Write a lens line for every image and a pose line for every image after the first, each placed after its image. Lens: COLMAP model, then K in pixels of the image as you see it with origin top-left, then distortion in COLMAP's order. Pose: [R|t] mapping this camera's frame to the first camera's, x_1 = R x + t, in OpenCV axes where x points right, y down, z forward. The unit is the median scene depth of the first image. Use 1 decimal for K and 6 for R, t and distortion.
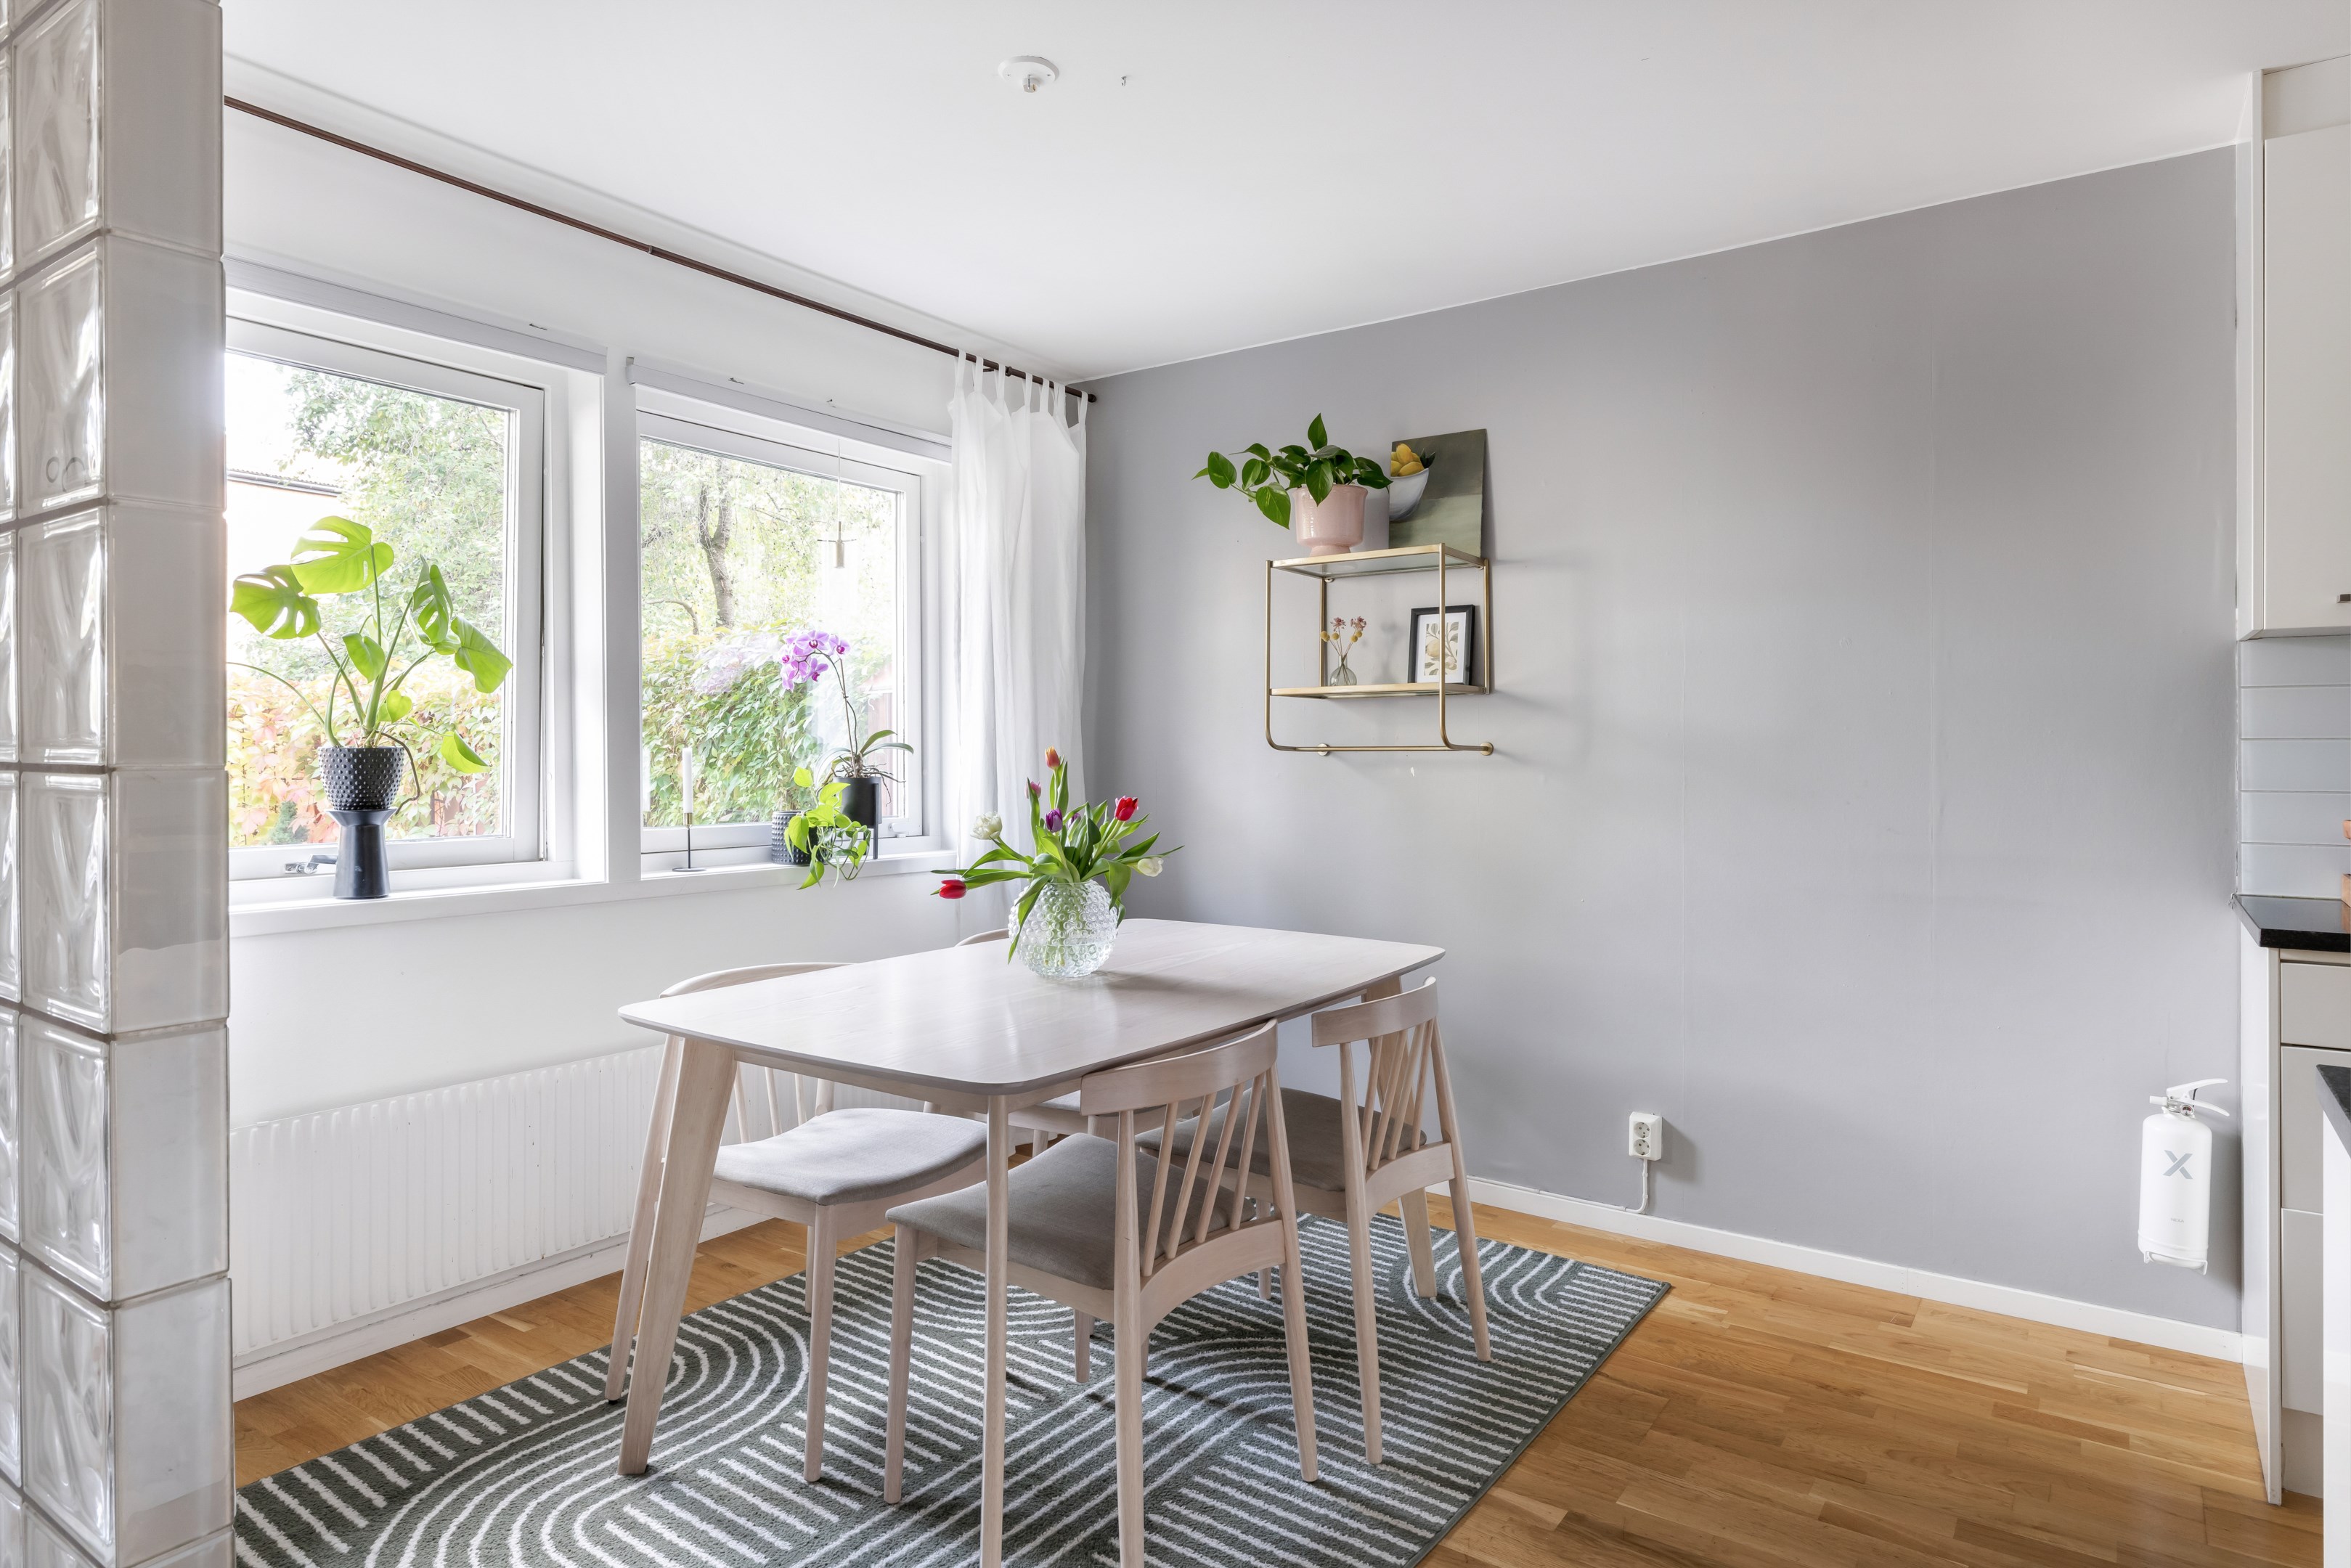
lens RADIAL K [[1305.1, 0, 1175.5], [0, 1305.1, 749.3], [0, 0, 1]] dist [-0.003901, 0.000067]
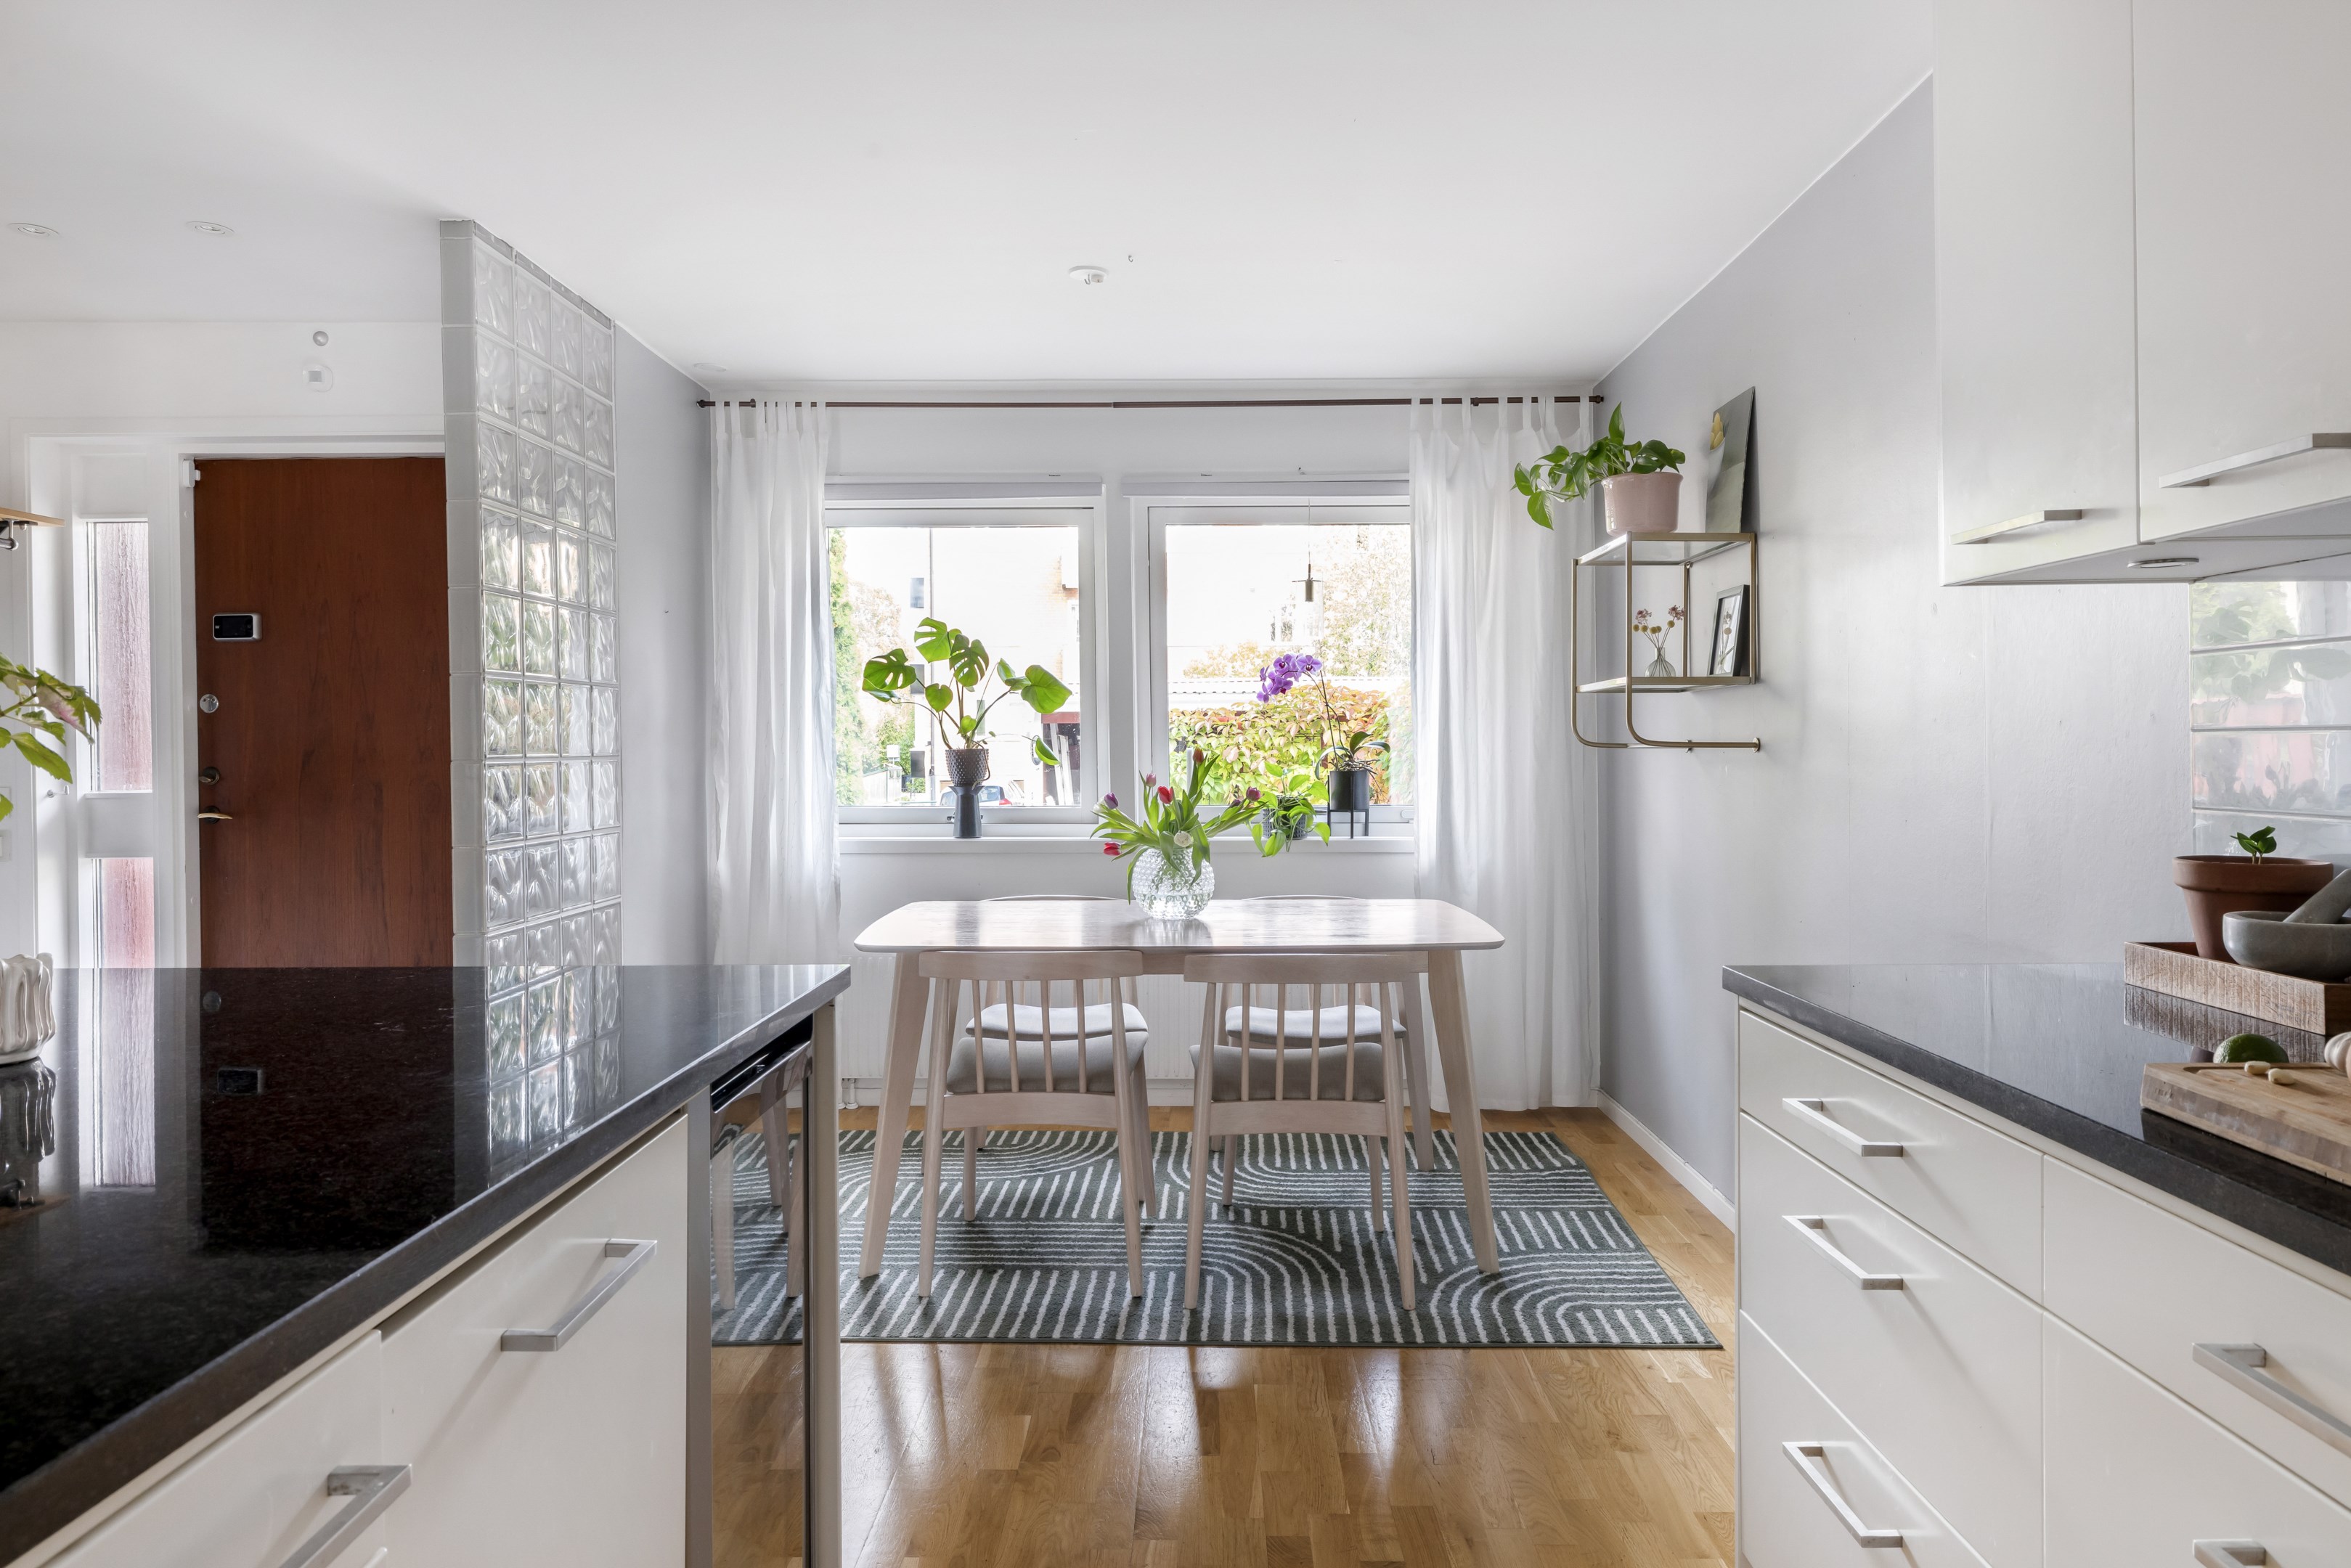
lens RADIAL K [[1407.2, 0, 1170.4], [0, 1407.2, 755.1], [0, 0, 1]] dist [-0.006278, 0.001181]
pose [[0.583815, 0.001812, -0.811885, 0.789634], [0.007215, 0.999946, 0.007420, -0.003753], [0.811855, -0.010190, 0.583771, 0.115483]]
